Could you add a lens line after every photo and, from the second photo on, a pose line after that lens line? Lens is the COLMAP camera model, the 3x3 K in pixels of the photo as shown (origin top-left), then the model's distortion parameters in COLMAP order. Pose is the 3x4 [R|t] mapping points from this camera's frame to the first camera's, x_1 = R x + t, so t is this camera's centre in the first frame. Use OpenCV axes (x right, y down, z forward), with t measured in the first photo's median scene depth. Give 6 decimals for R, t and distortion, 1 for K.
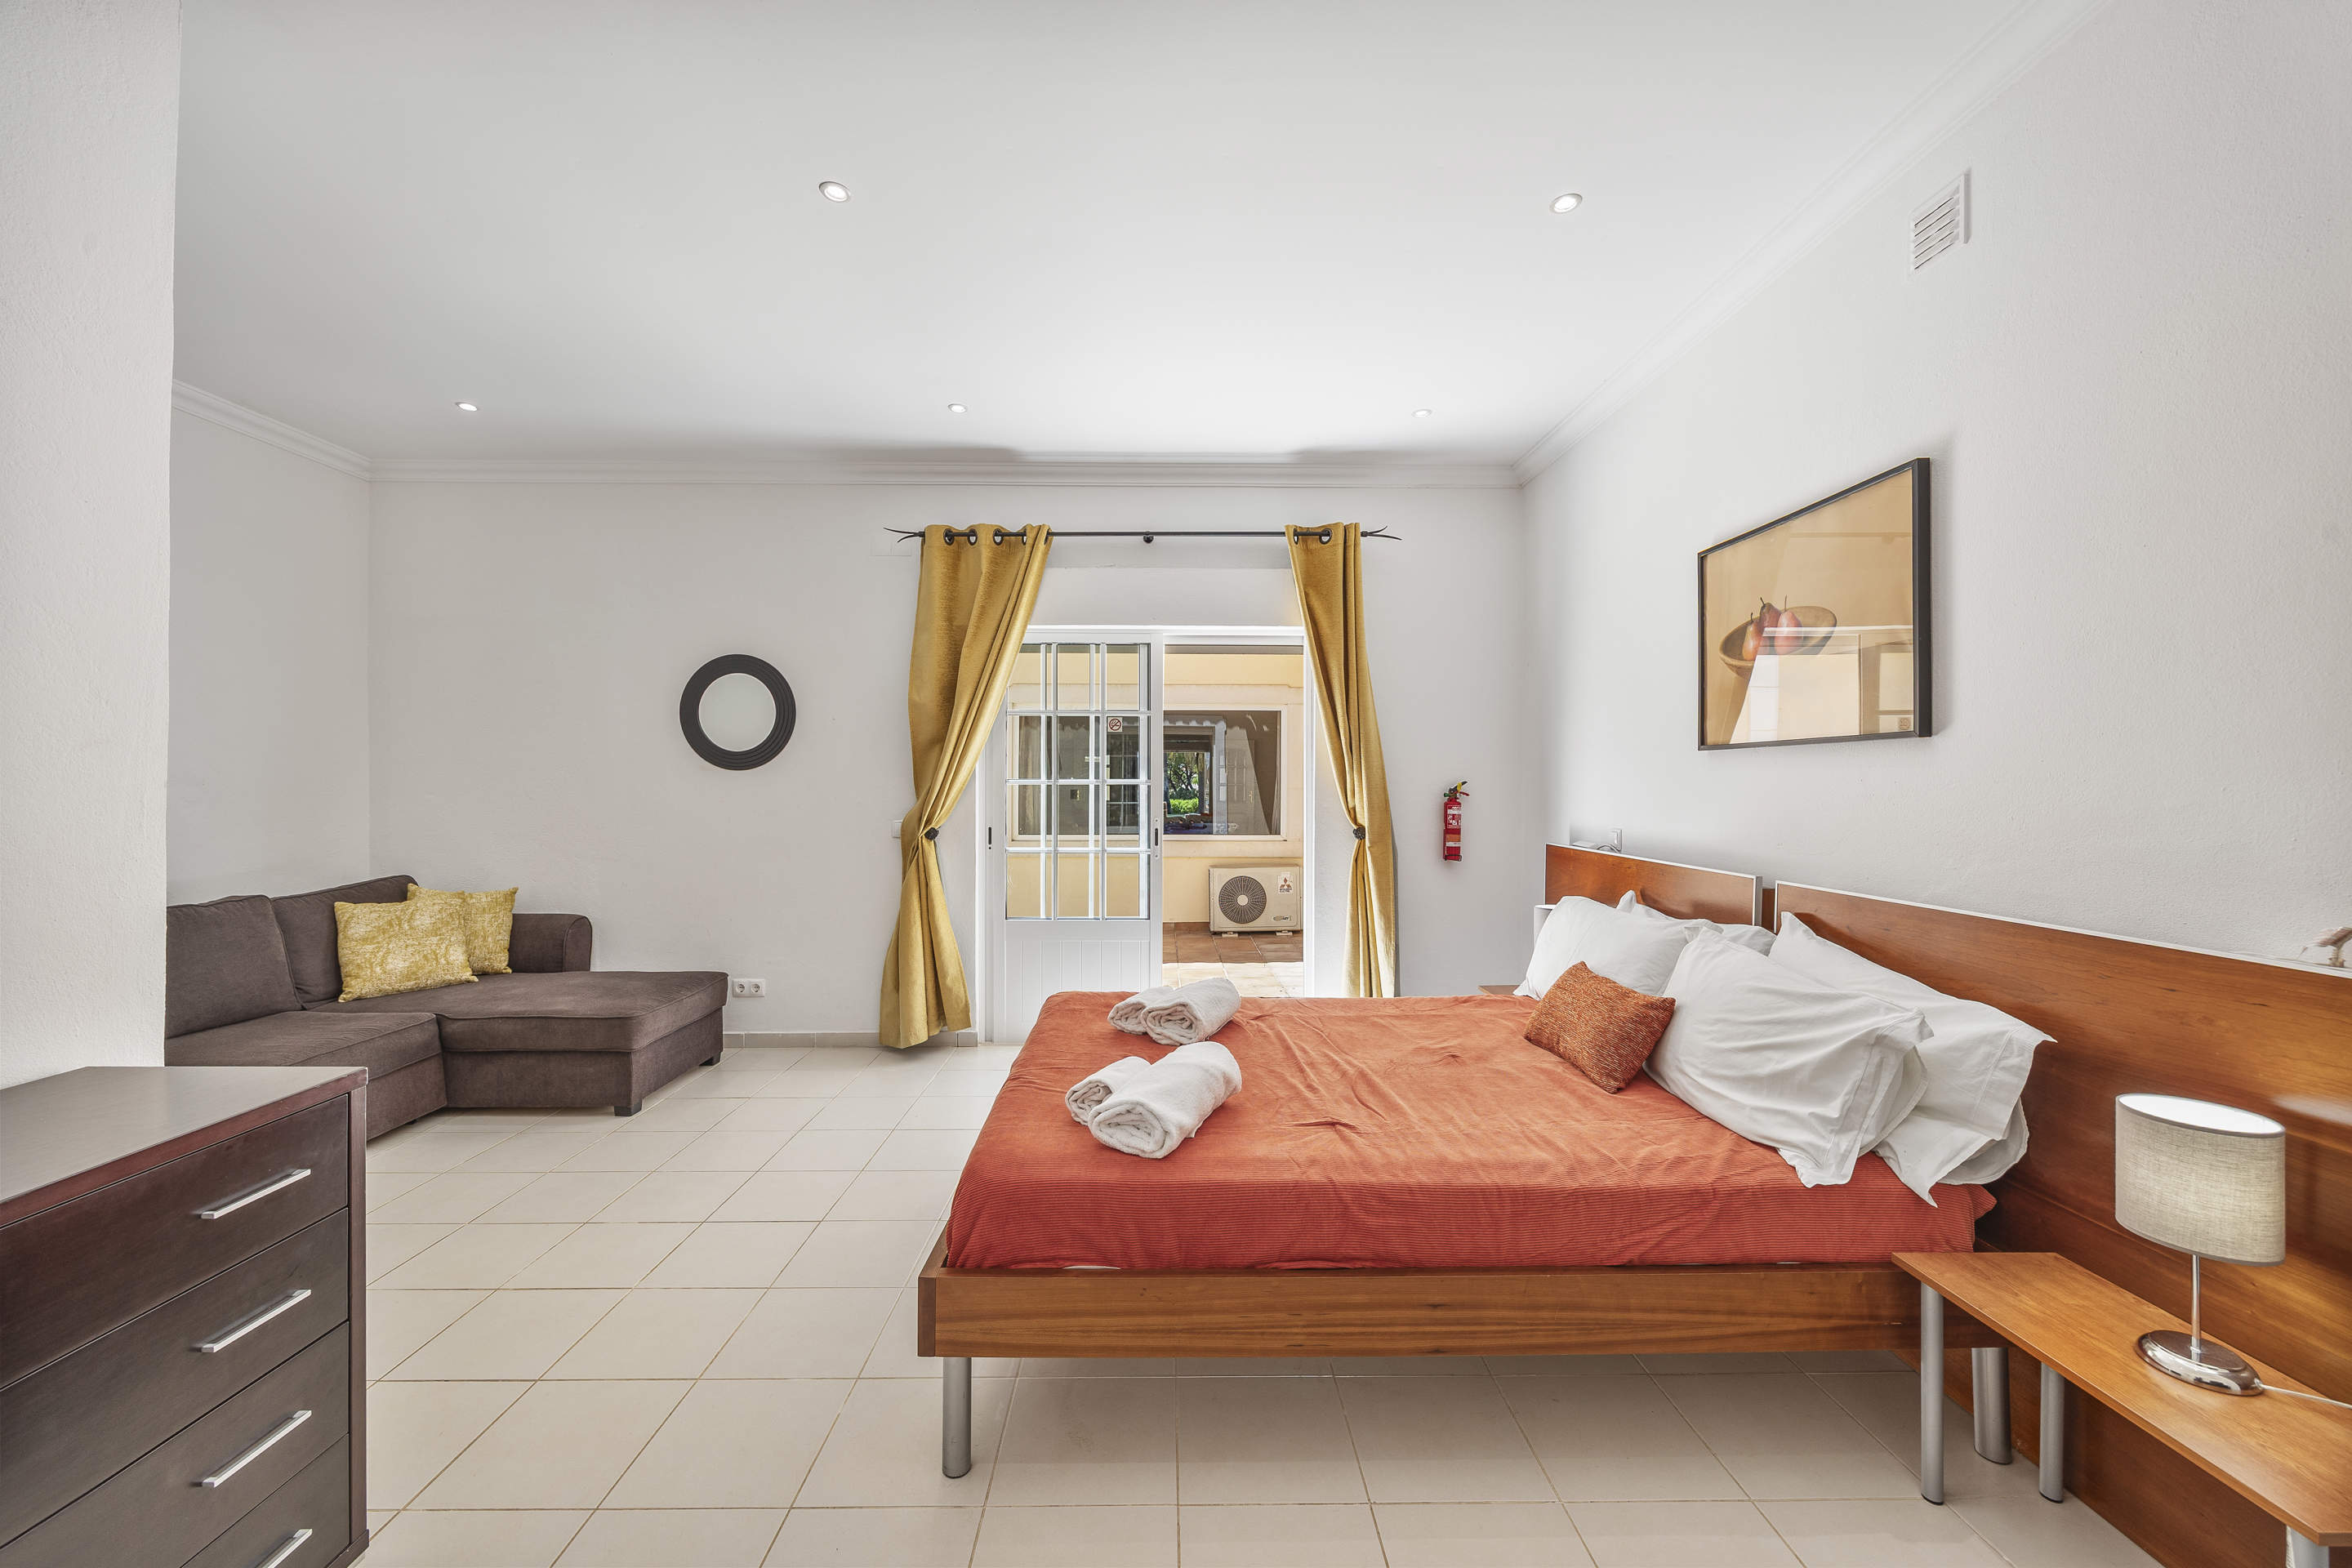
lens RADIAL K [[893.9, 0, 1175.7], [0, 893.9, 773.4], [0, 0, 1]] dist [-0.002776, -0.000227]
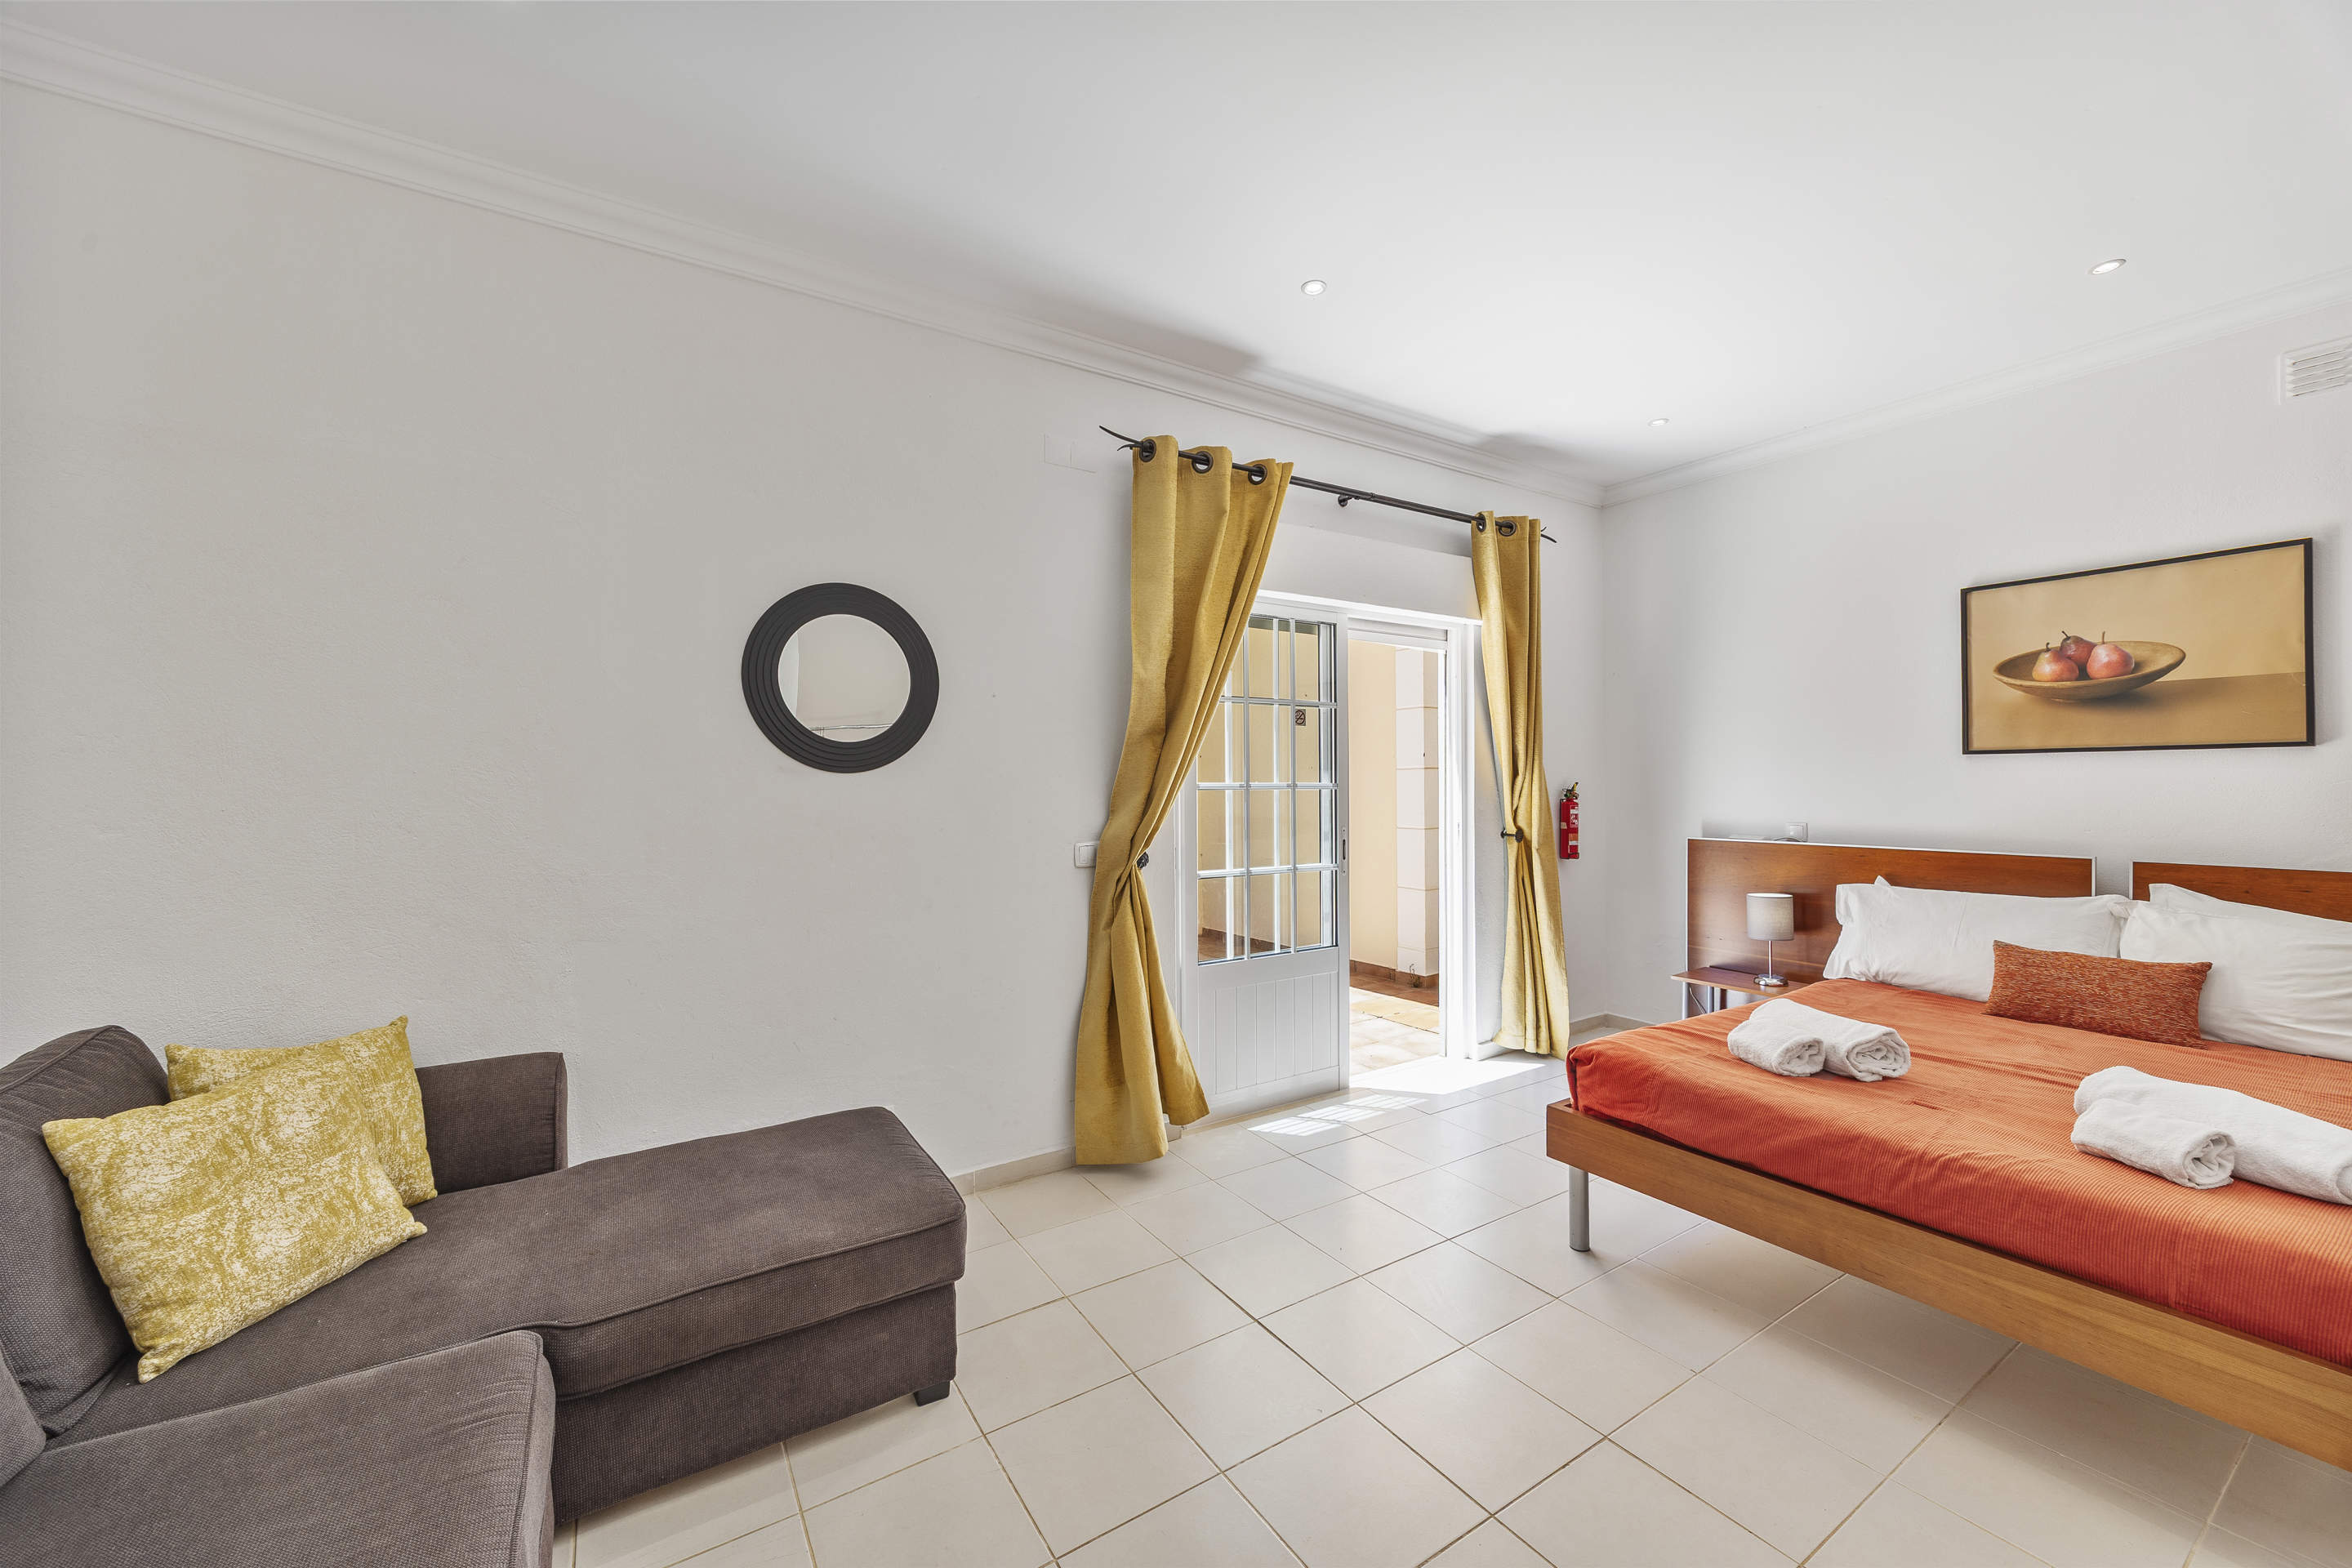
lens RADIAL K [[893.9, 0, 1175.6], [0, 893.9, 777.2], [0, 0, 1]] dist [-0.002776, -0.000227]
pose [[0.848766, -0.003971, 0.528755, -0.726014], [0.003518, 0.999992, 0.001863, -0.001181], [-0.528758, 0.000279, 0.848773, 0.421686]]
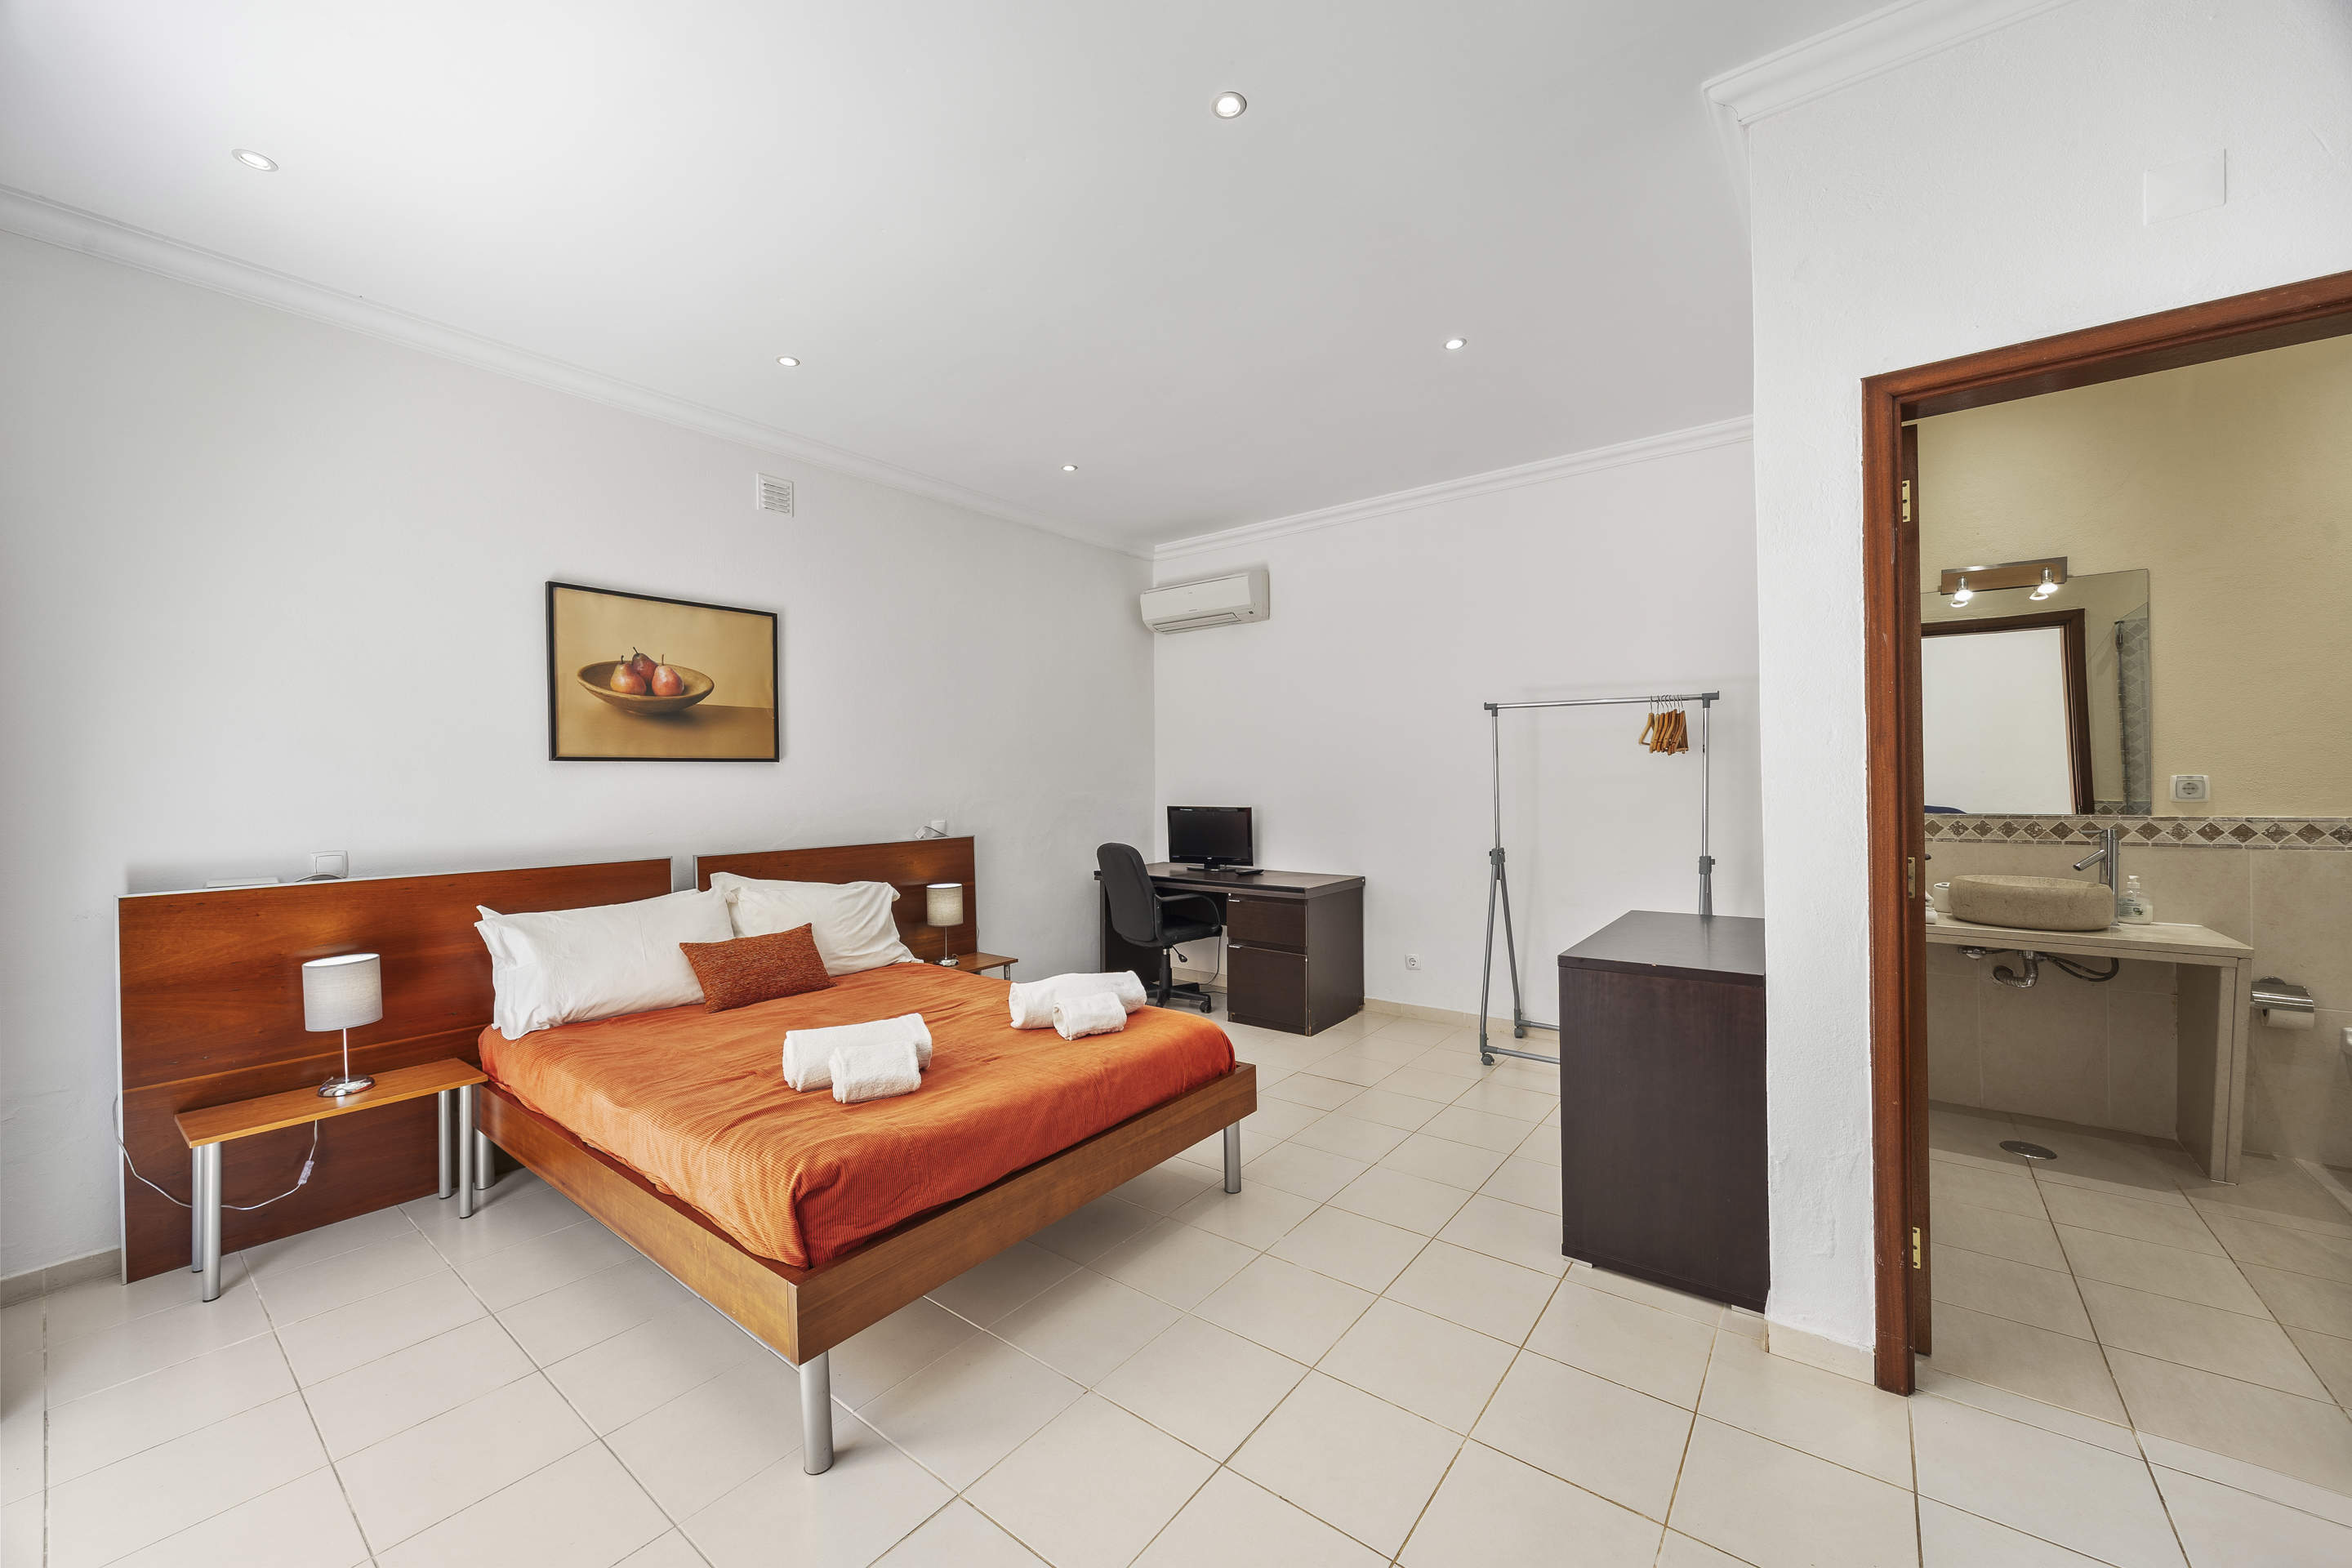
lens RADIAL K [[893.9, 0, 1169.4], [0, 893.9, 786.4], [0, 0, 1]] dist [-0.002776, -0.000227]
pose [[-0.780947, 0.008331, 0.624542, -0.540202], [0.010685, 0.999943, 0.000022, 0.010604], [-0.624506, 0.006690, -0.780991, 1.072349]]
